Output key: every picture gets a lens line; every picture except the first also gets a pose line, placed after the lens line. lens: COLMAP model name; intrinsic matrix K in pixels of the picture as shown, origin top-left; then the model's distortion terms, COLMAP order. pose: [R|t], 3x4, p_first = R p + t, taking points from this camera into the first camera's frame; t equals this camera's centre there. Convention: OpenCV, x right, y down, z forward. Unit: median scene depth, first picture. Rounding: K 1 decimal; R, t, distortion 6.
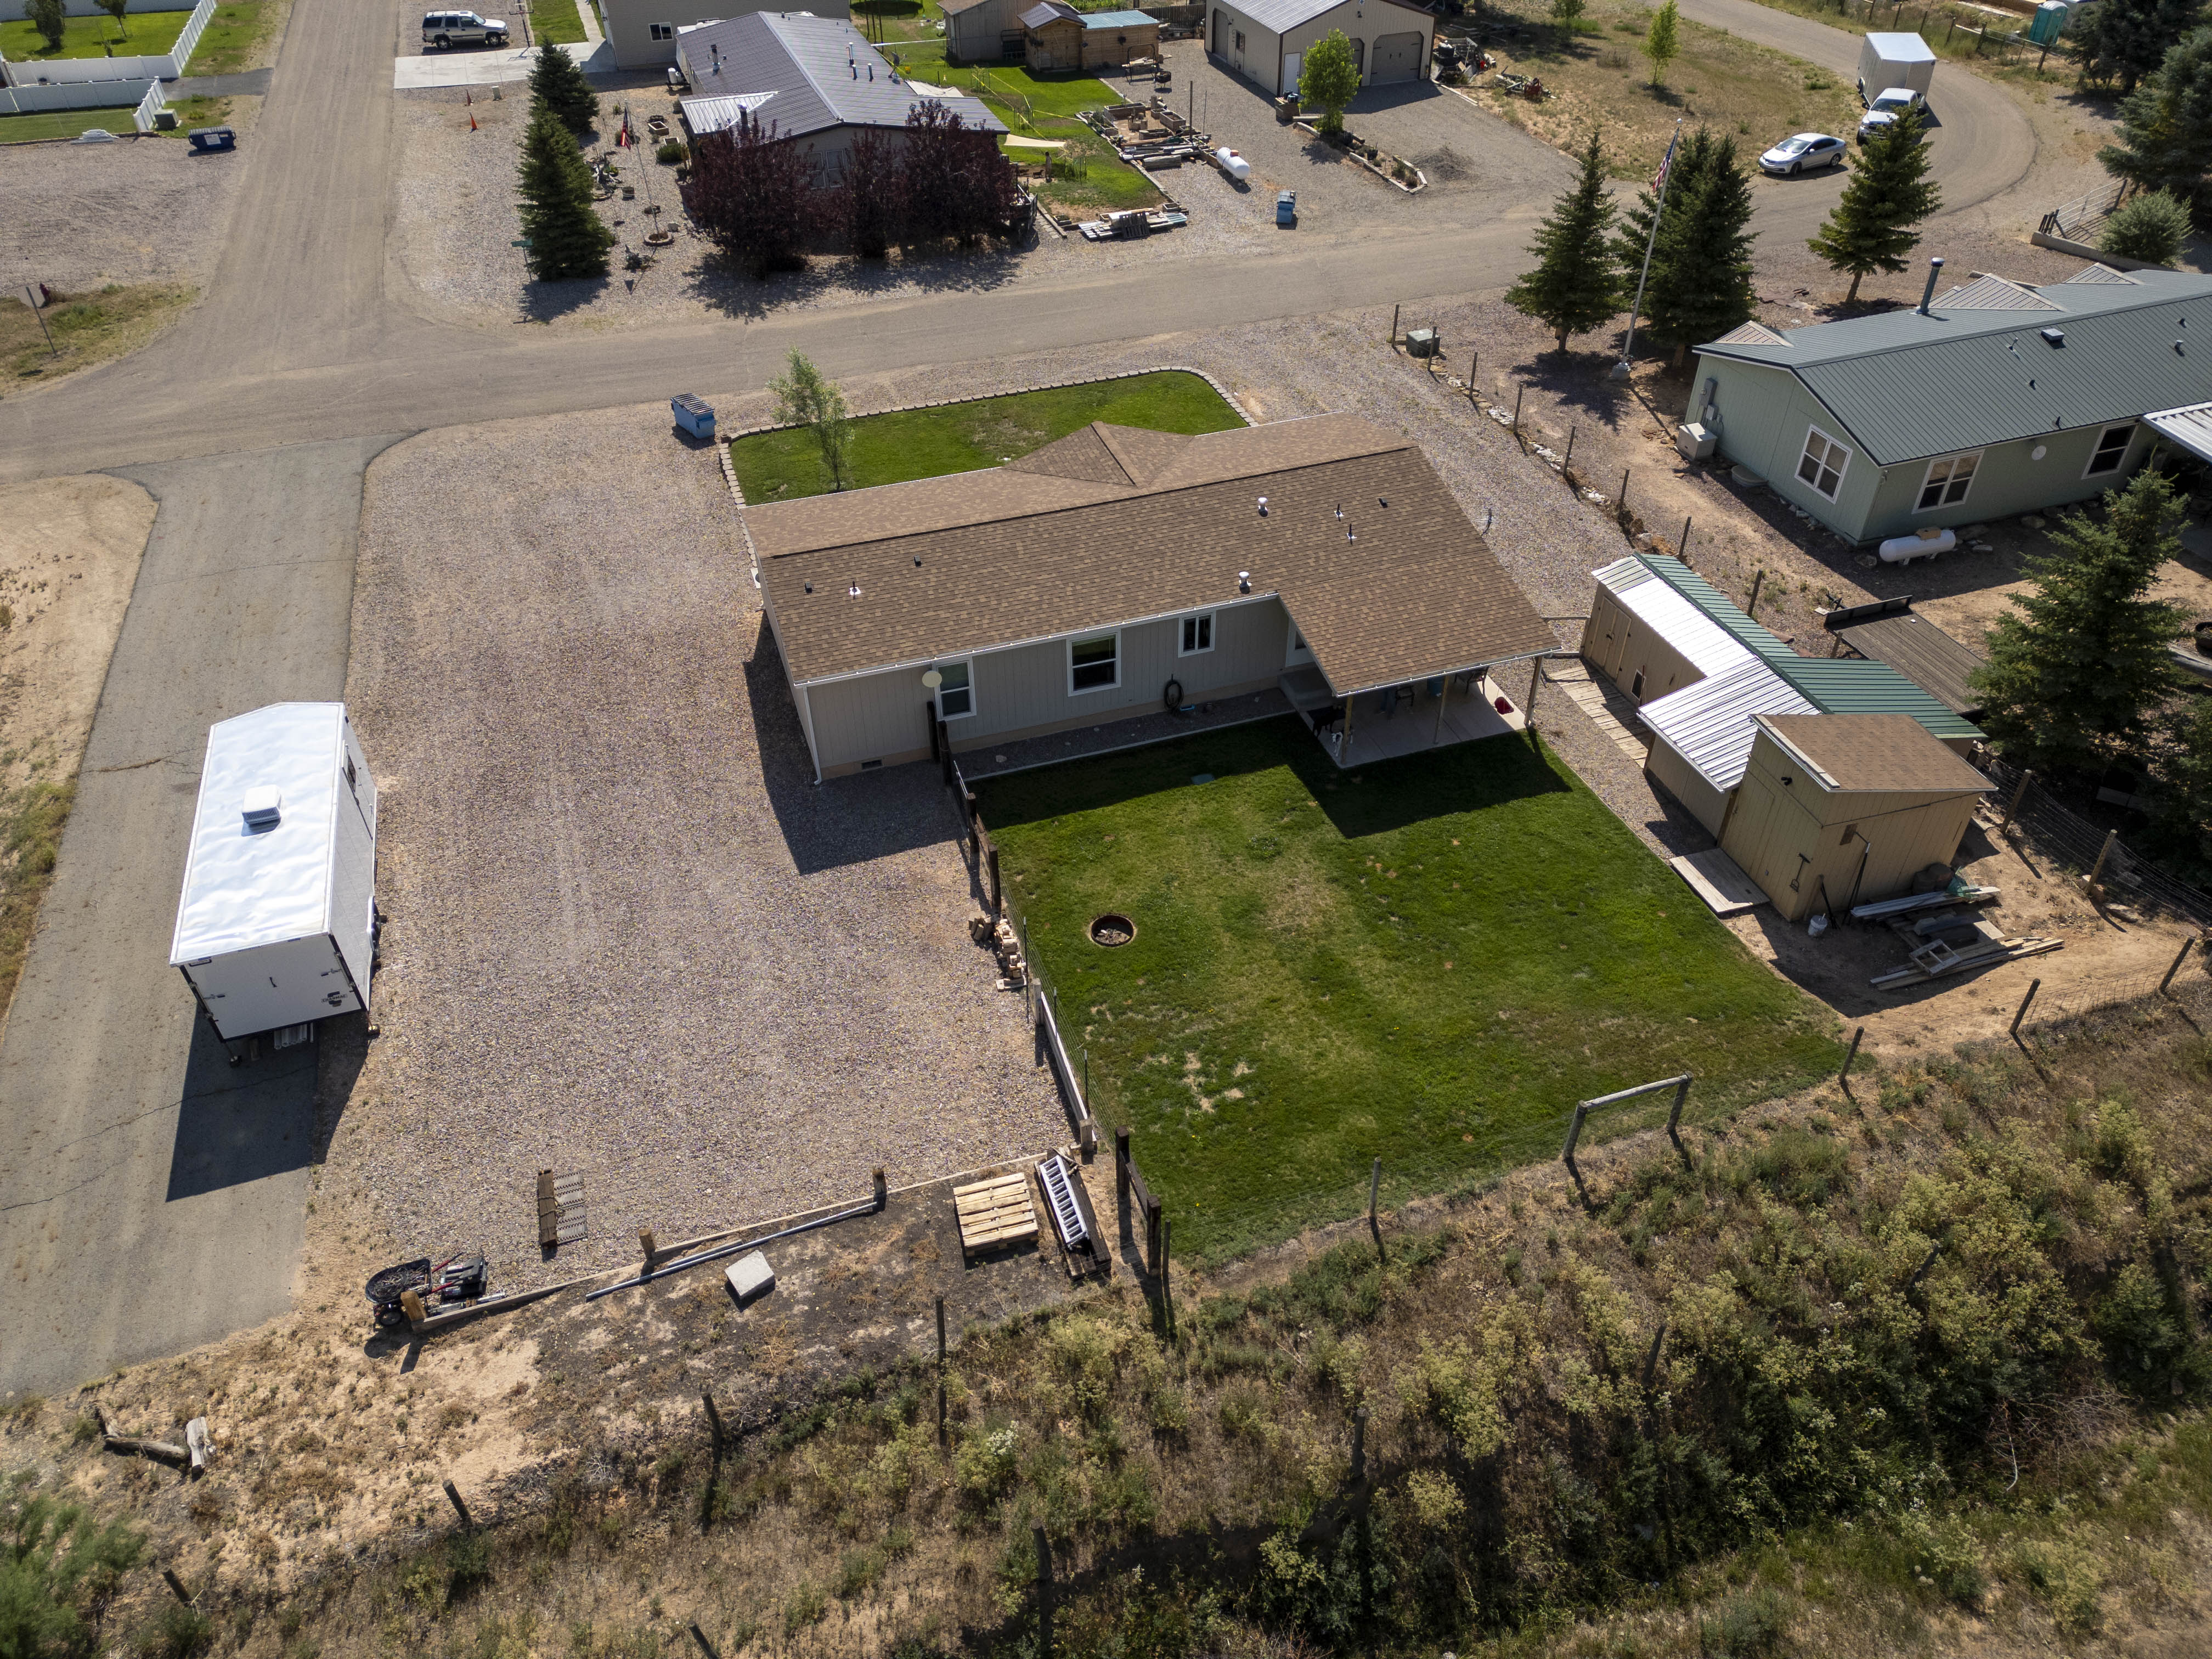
lens RADIAL K [[1559.2, 0, 1117.2], [0, 1559.2, 824.0], [0, 0, 1]] dist [0.064098, -0.052958]
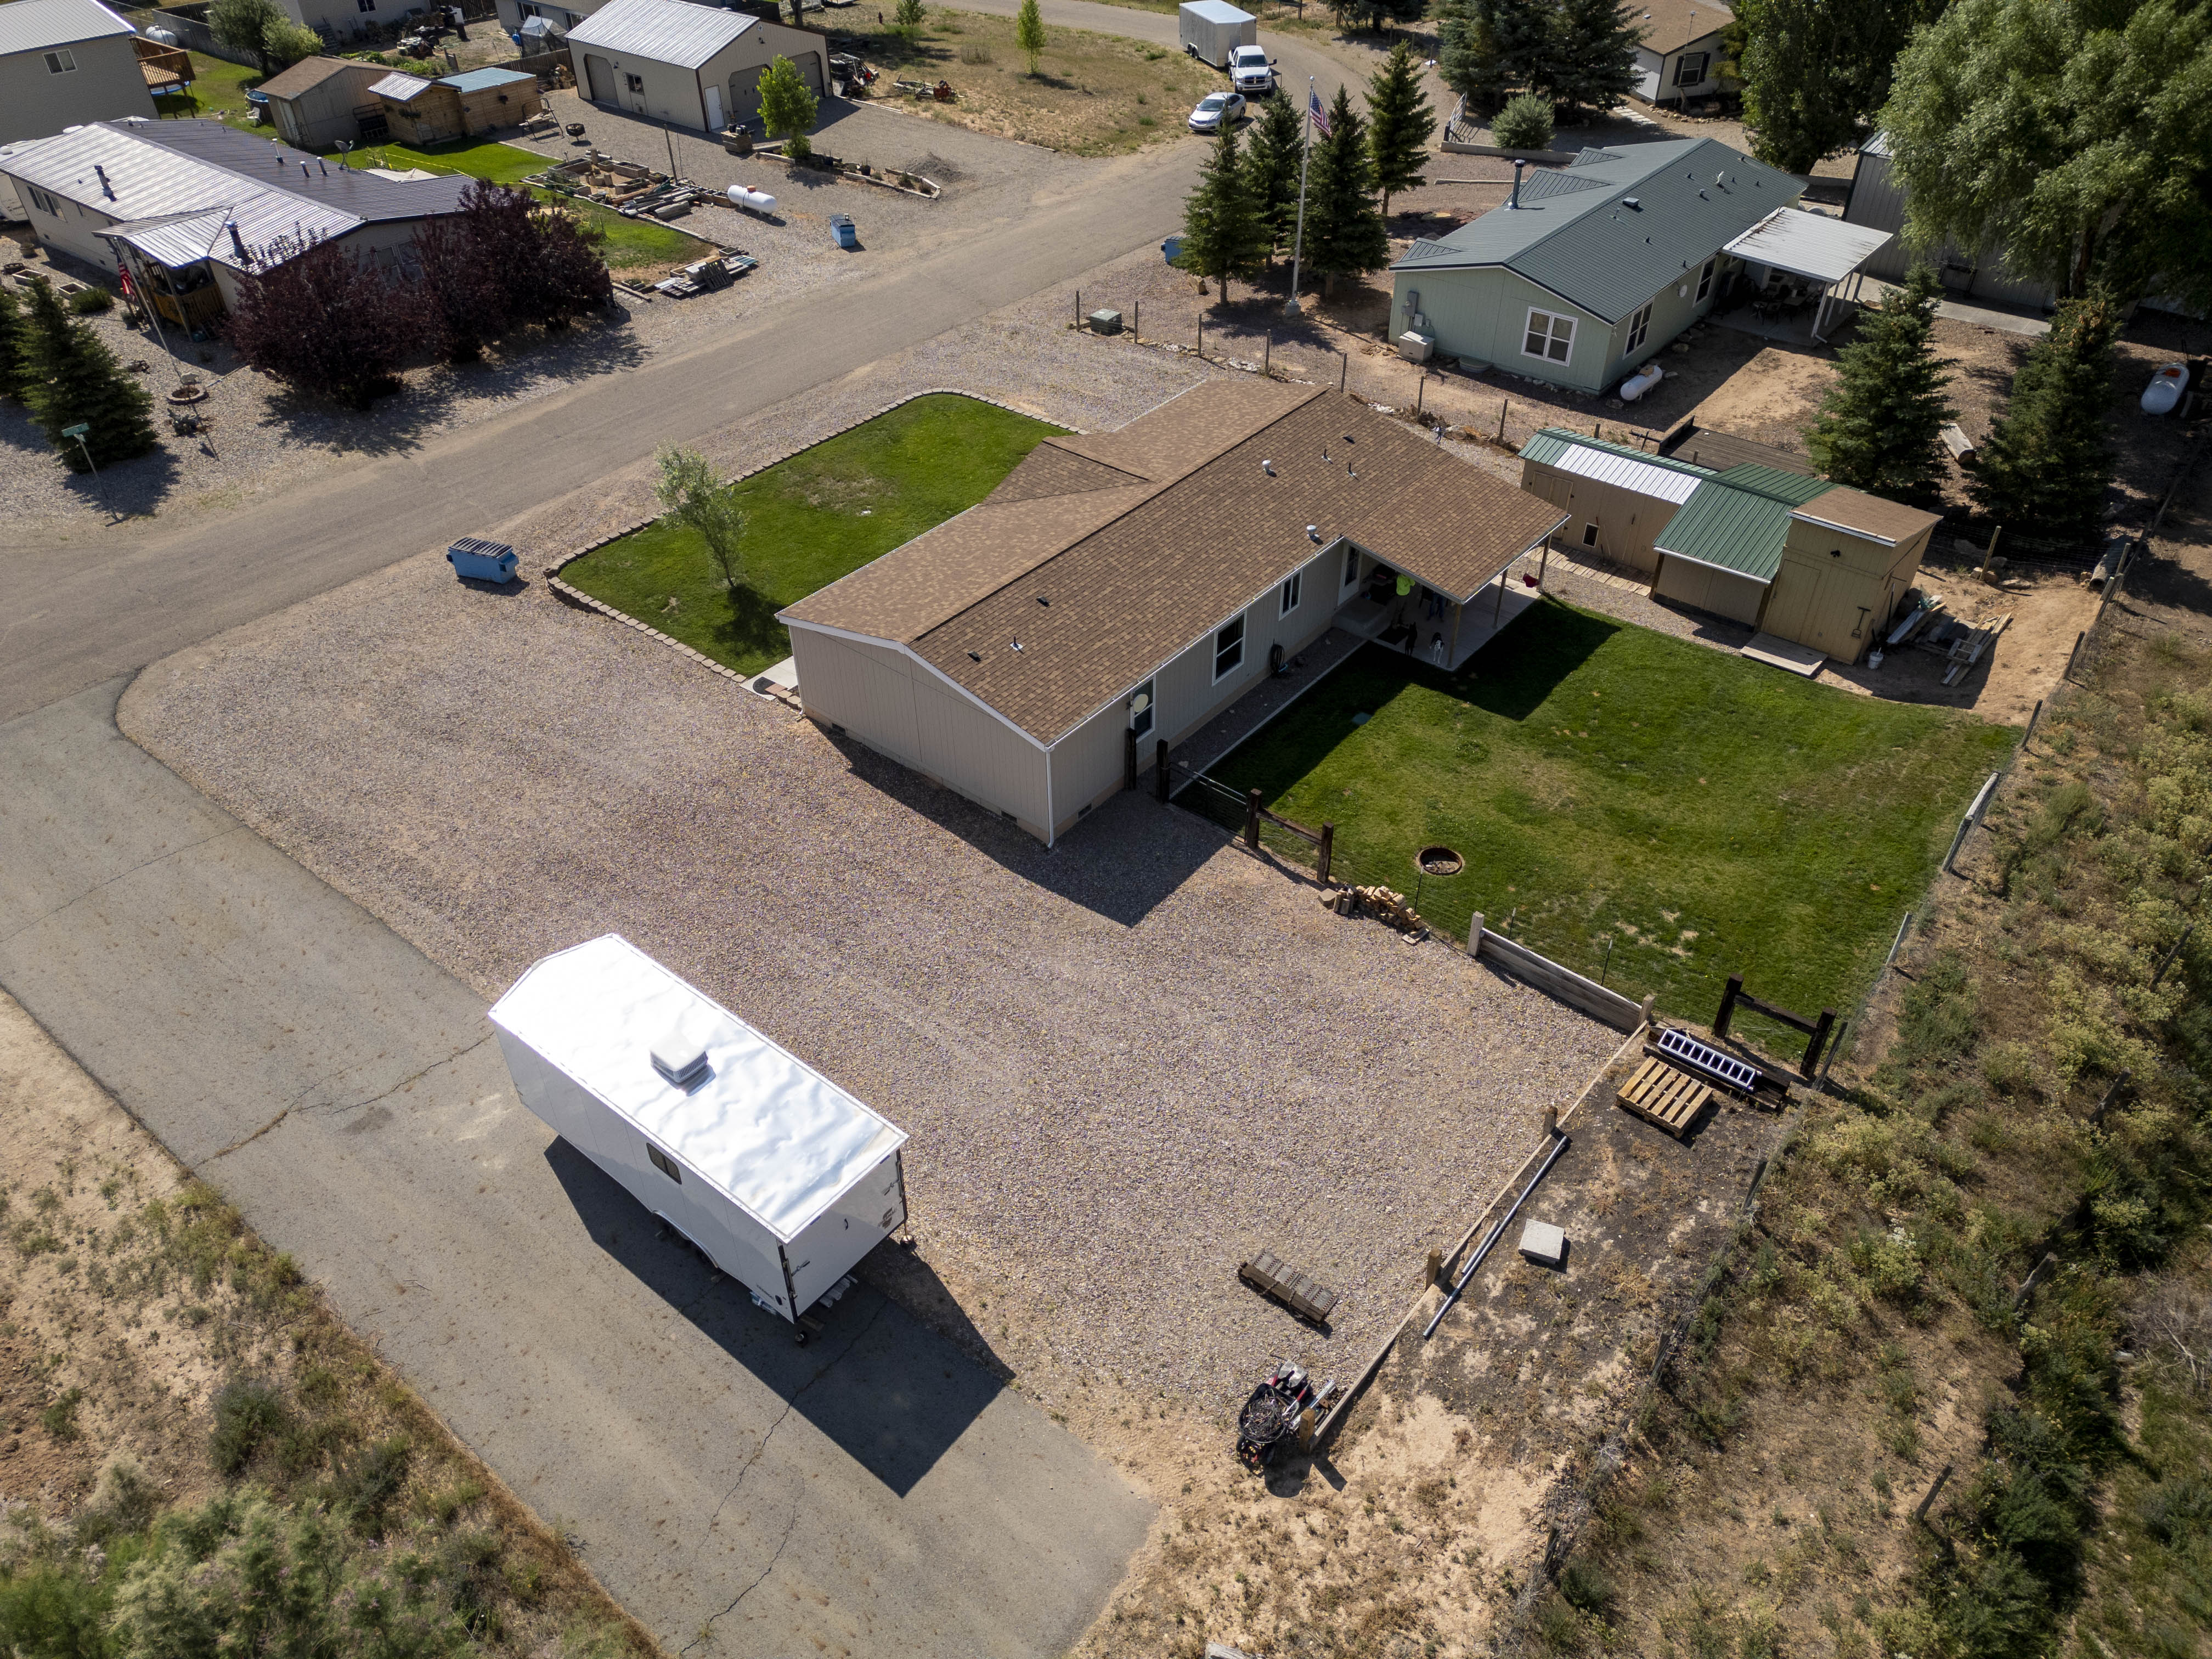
lens RADIAL K [[1559.2, 0, 1102.9], [0, 1559.2, 825.6], [0, 0, 1]] dist [0.064098, -0.052958]
pose [[0.841813, -0.334843, 0.423357, -0.516284], [0.340372, 0.938034, 0.065111, -0.081708], [-0.418925, 0.089287, 0.903620, 0.110657]]
